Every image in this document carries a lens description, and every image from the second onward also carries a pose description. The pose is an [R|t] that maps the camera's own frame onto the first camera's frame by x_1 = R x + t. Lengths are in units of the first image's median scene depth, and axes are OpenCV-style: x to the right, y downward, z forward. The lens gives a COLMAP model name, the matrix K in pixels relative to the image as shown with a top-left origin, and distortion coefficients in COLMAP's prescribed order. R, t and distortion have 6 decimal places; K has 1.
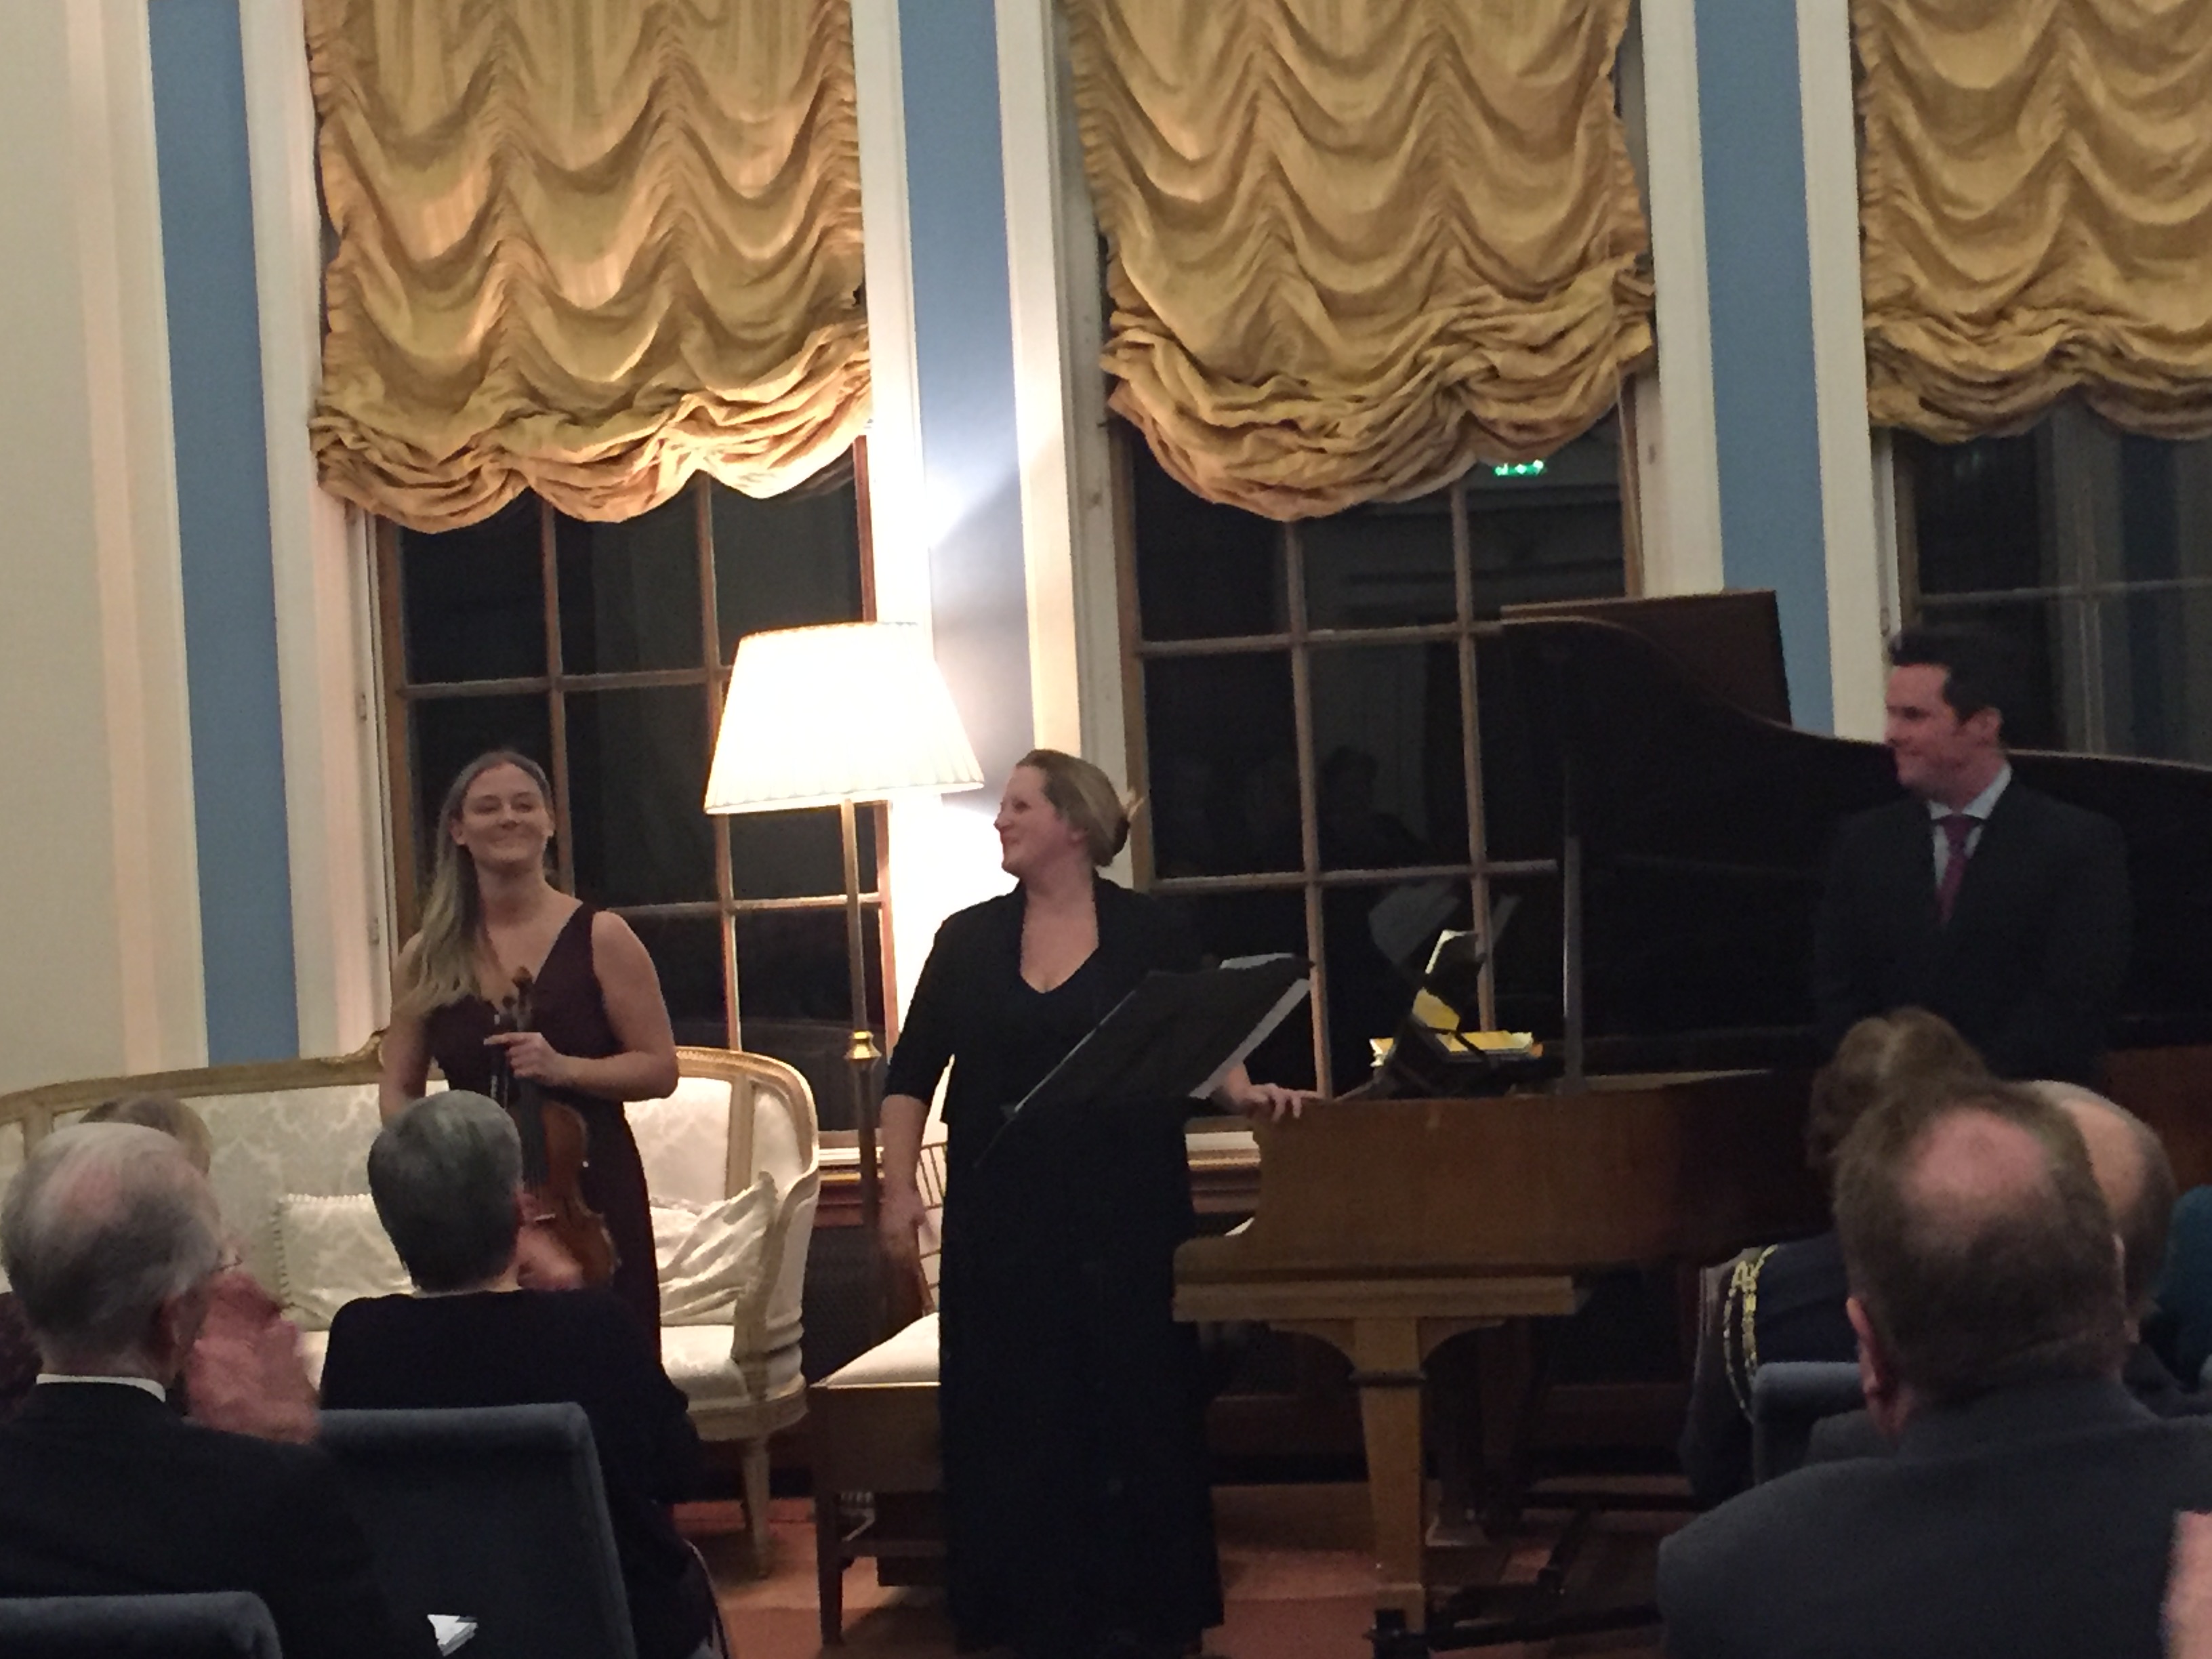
lens RADIAL K [[3771.2, 0, 1099.8], [0, 3771.2, 816.4], [0, 0, 1]] dist [0.059950, 0.000000]
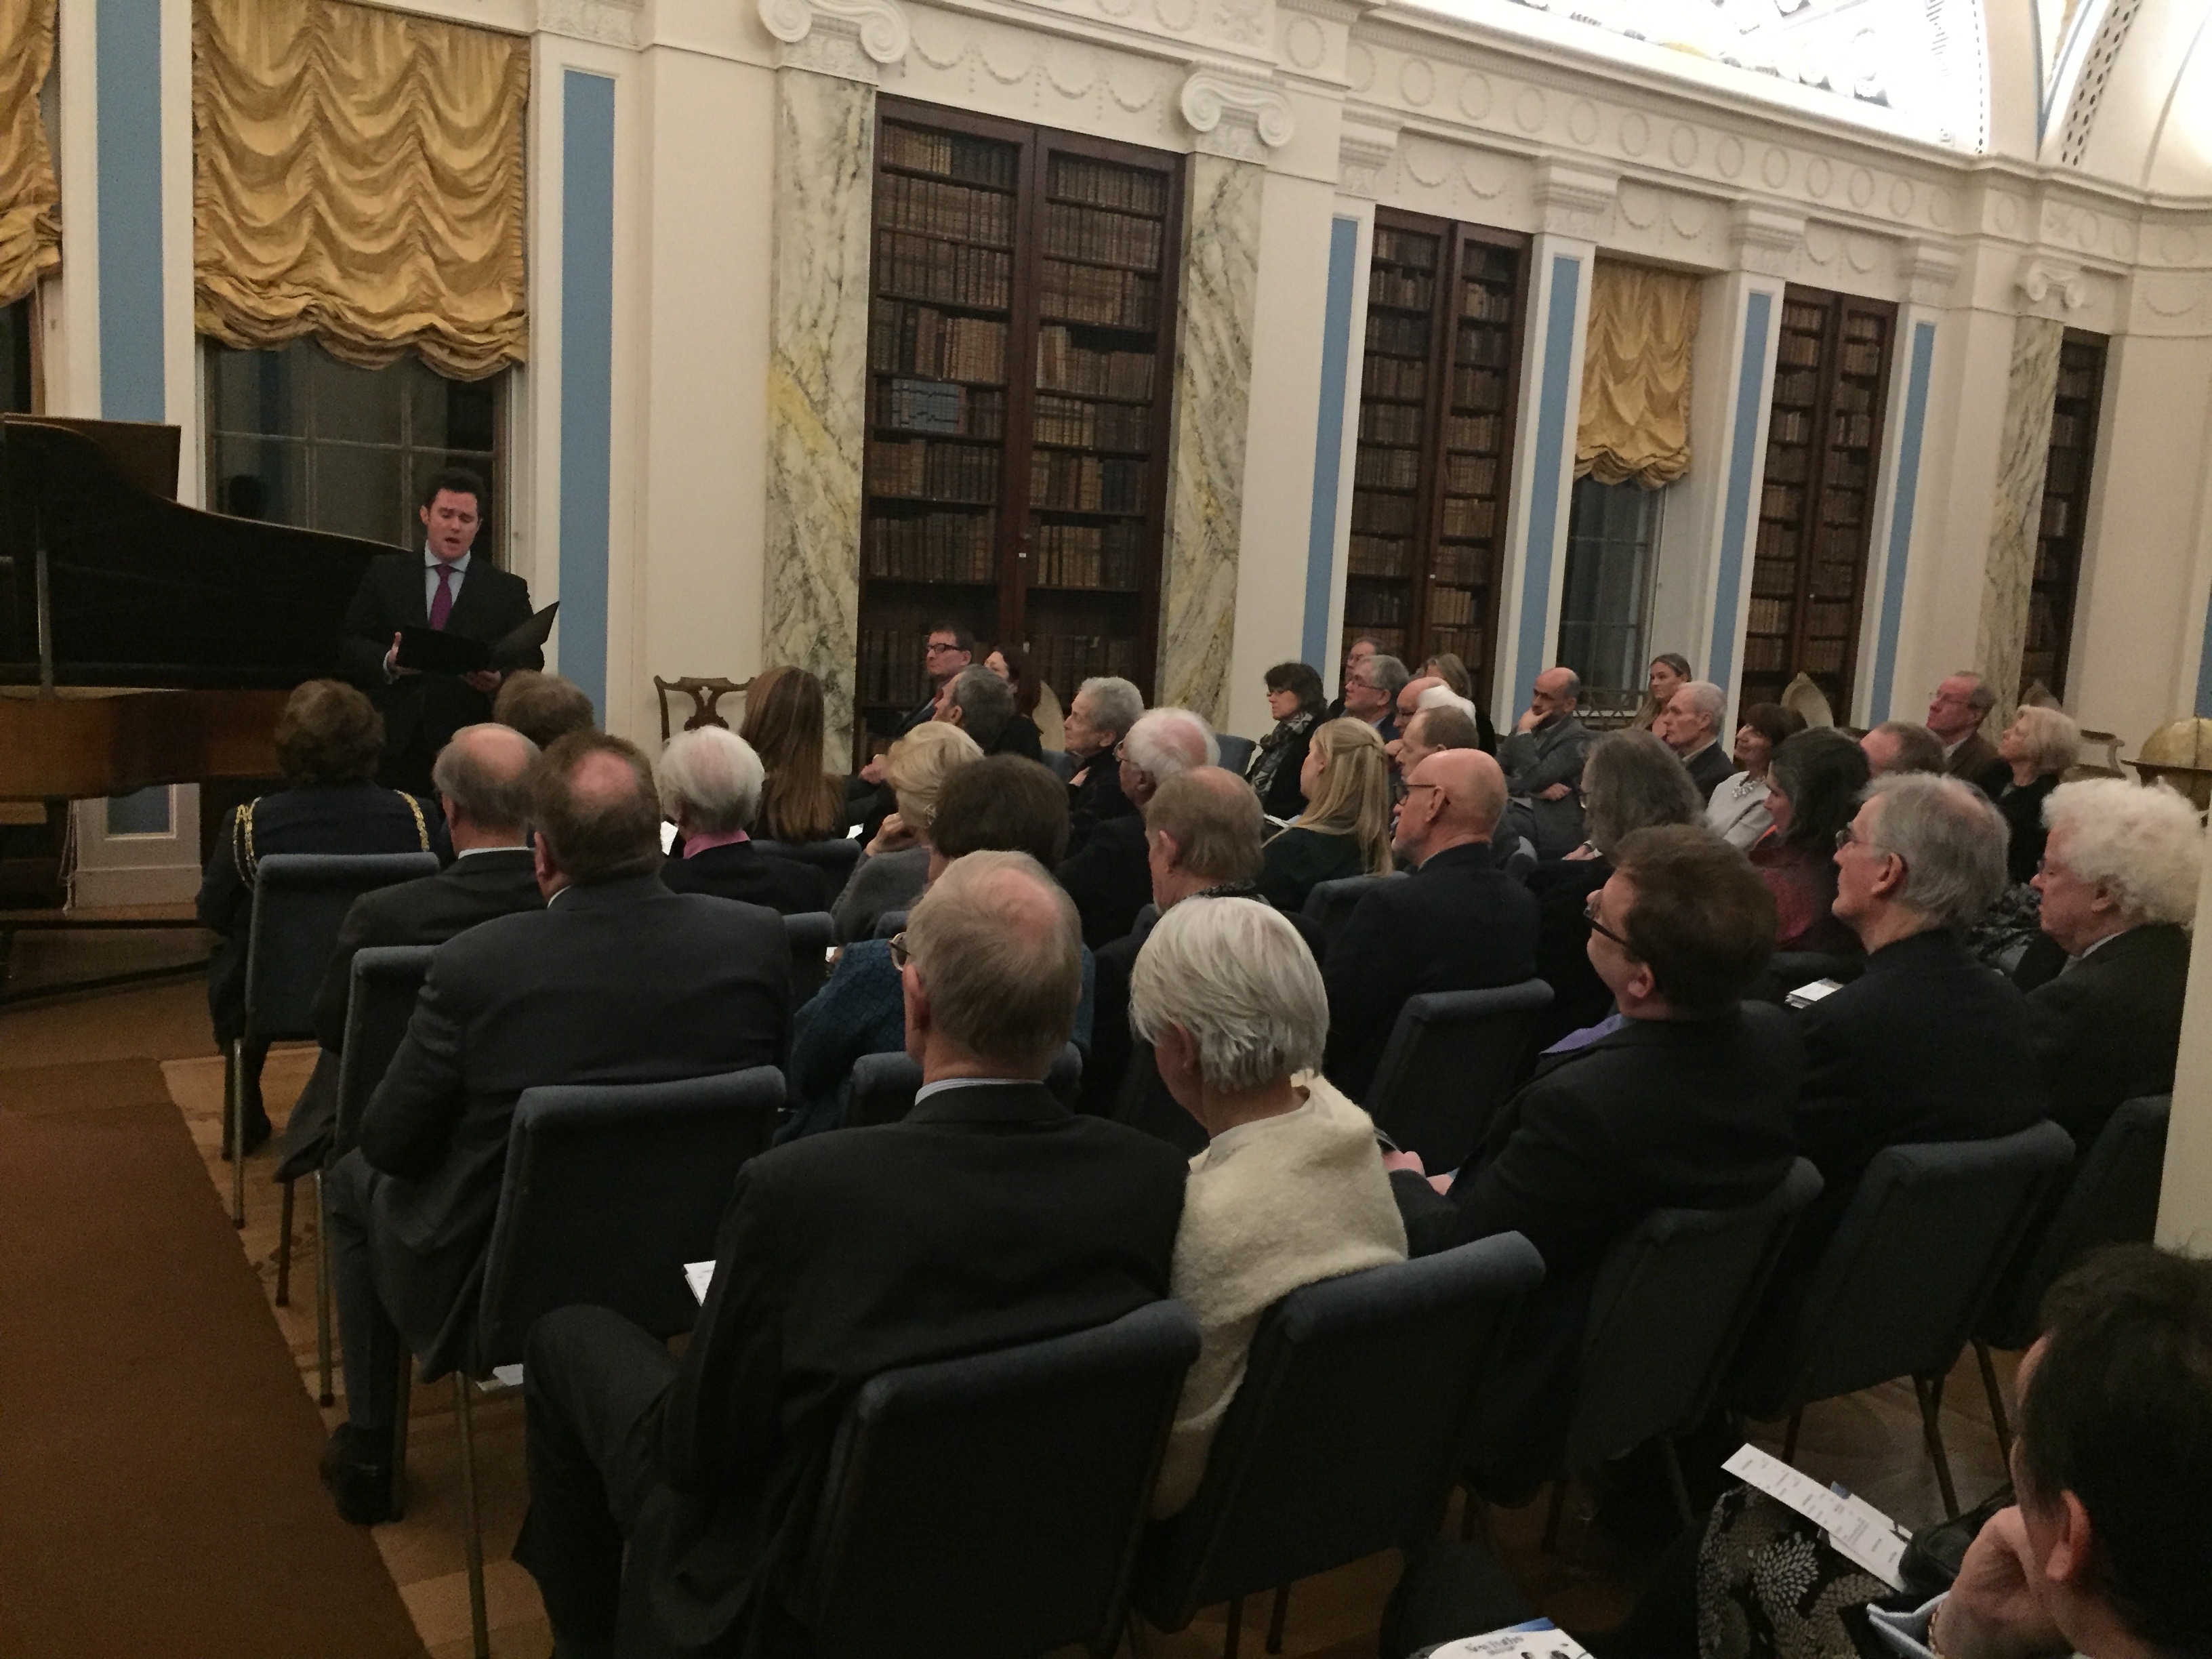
lens RADIAL K [[1872.6, 0, 1125.2], [0, 1872.6, 838.0], [0, 0, 1]] dist [0.031594, -0.047804]
pose [[0.739187, -0.003126, 0.673493, -0.072899], [-0.094972, 0.989513, 0.108828, -0.004418], [-0.666770, -0.144407, 0.731139, 0.014185]]
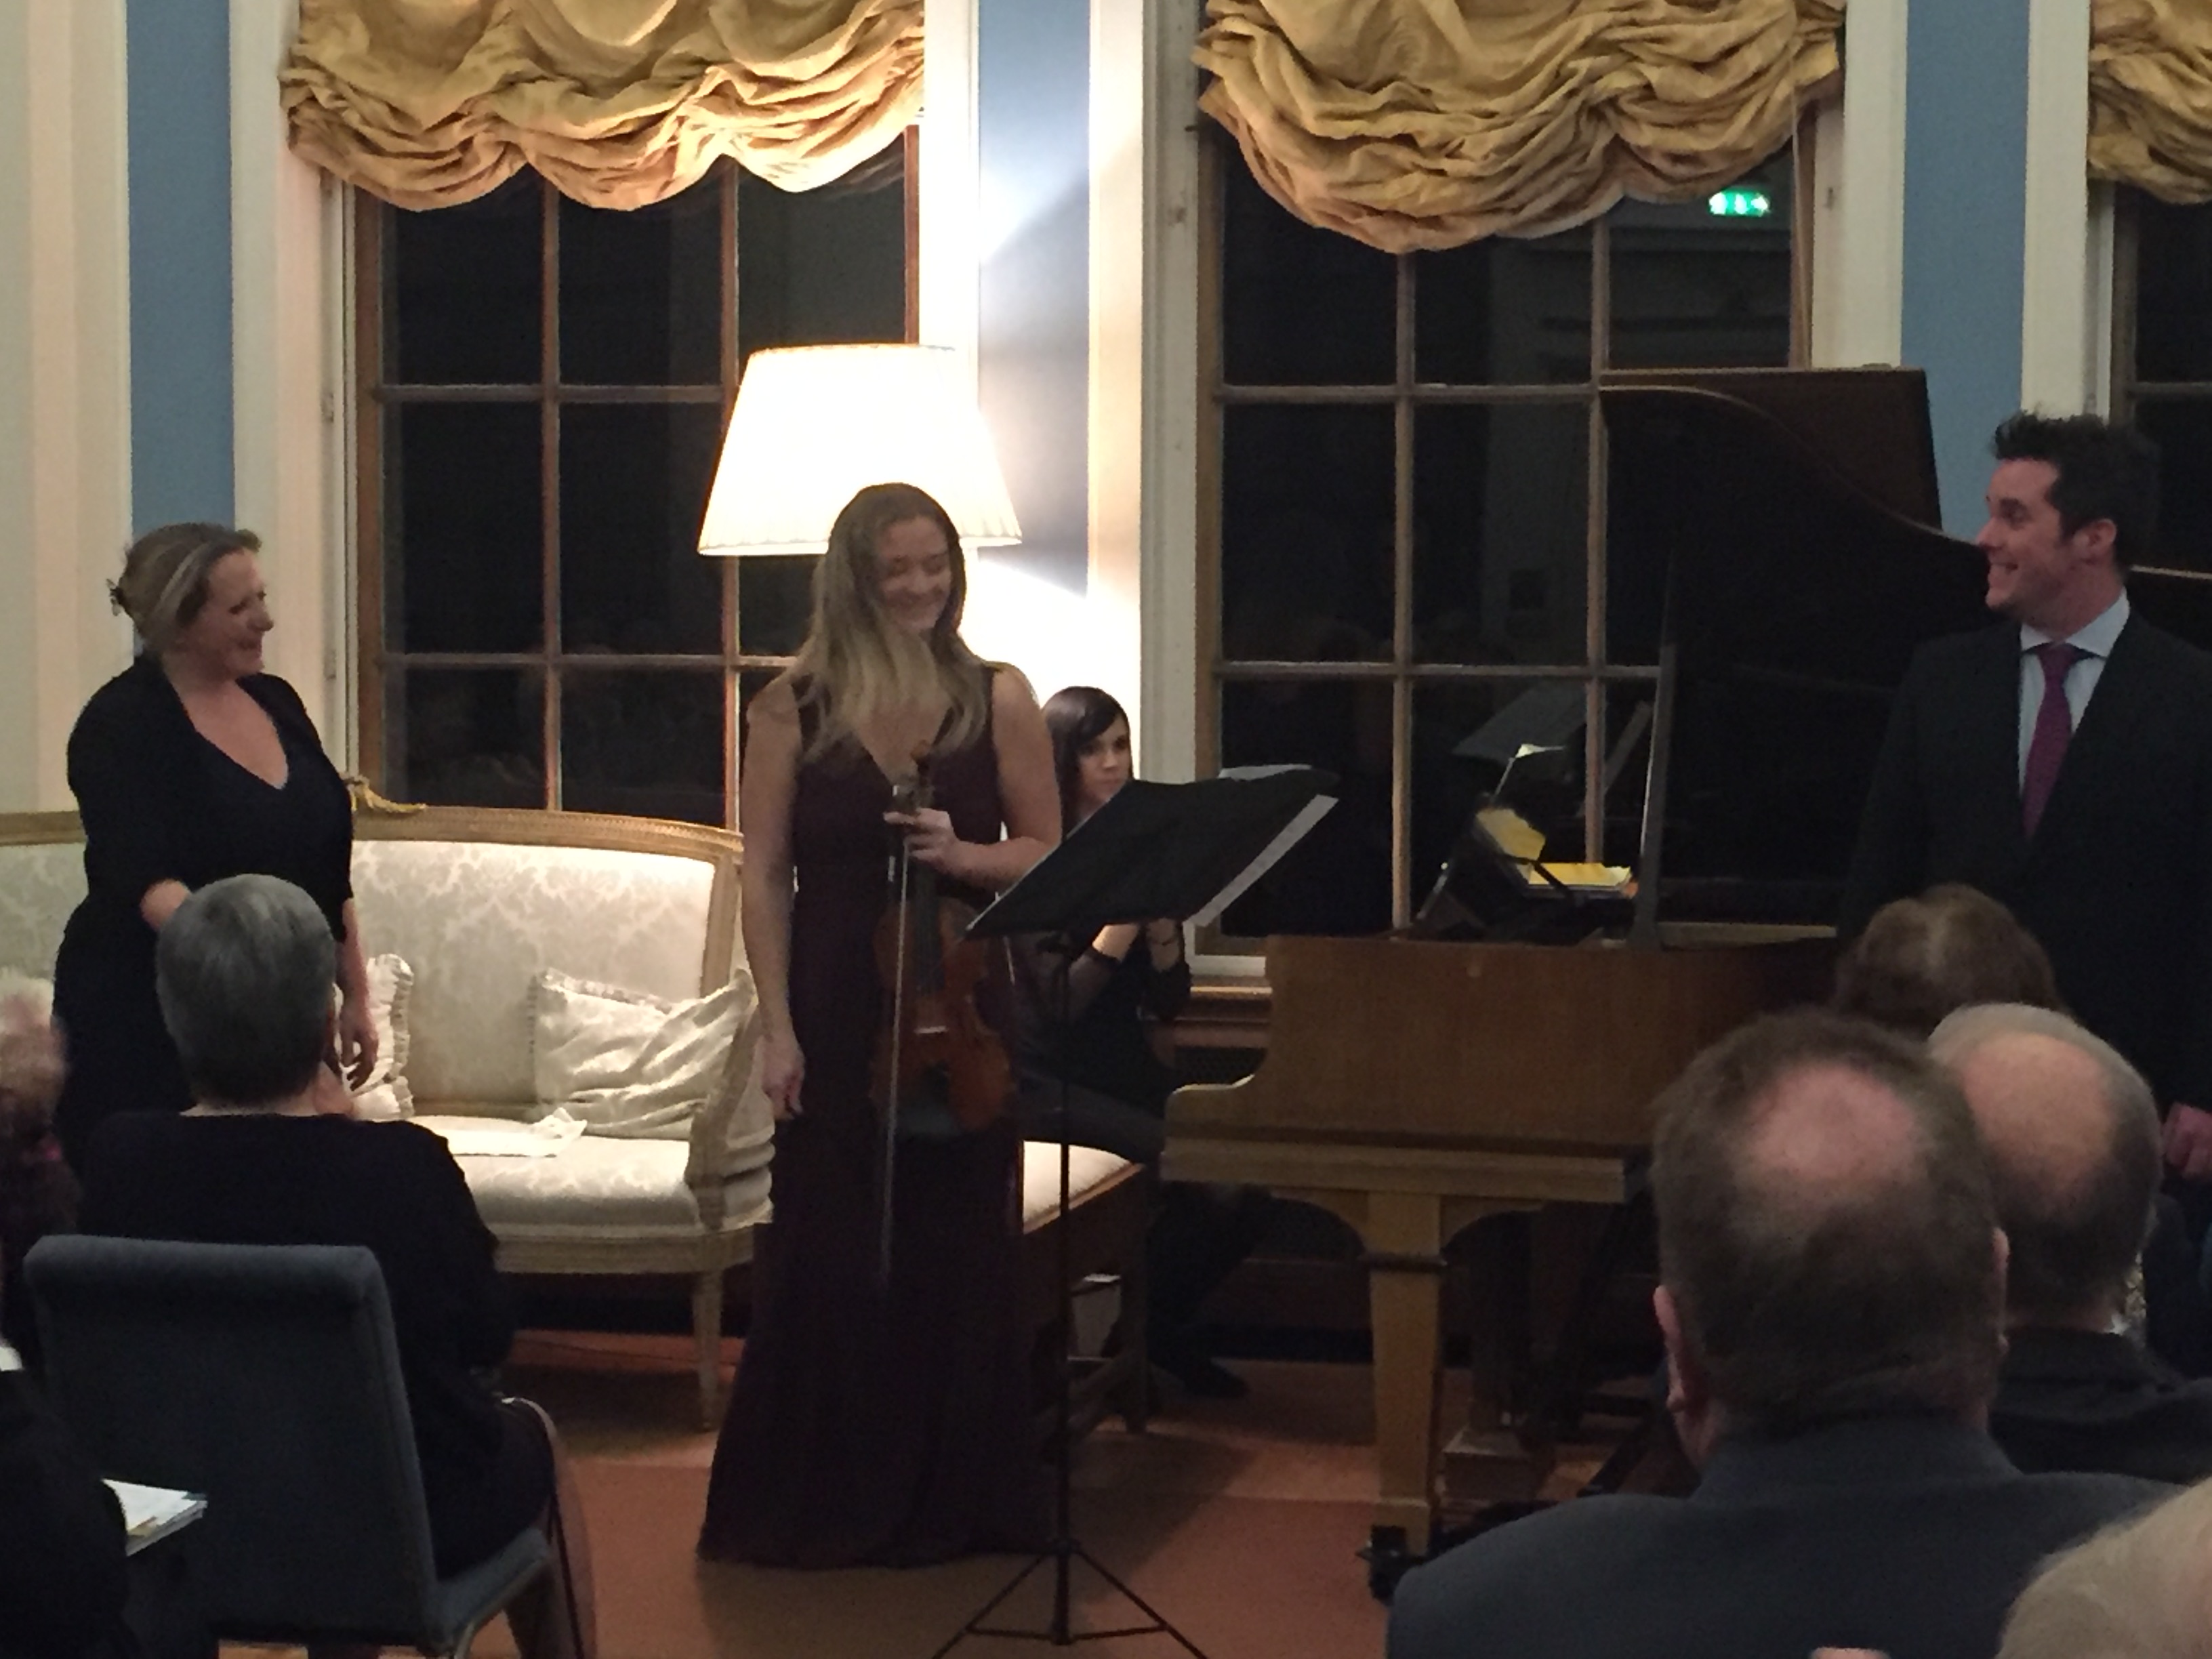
lens RADIAL K [[4185.7, 0, 1096.7], [0, 4185.7, 829.6], [0, 0, 1]] dist [0.059921, 0.000000]
pose [[0.996898, 0.063096, -0.047036, 0.035472], [-0.059998, 0.996106, 0.064596, -0.005390], [0.050928, -0.061574, 0.996802, 0.039917]]
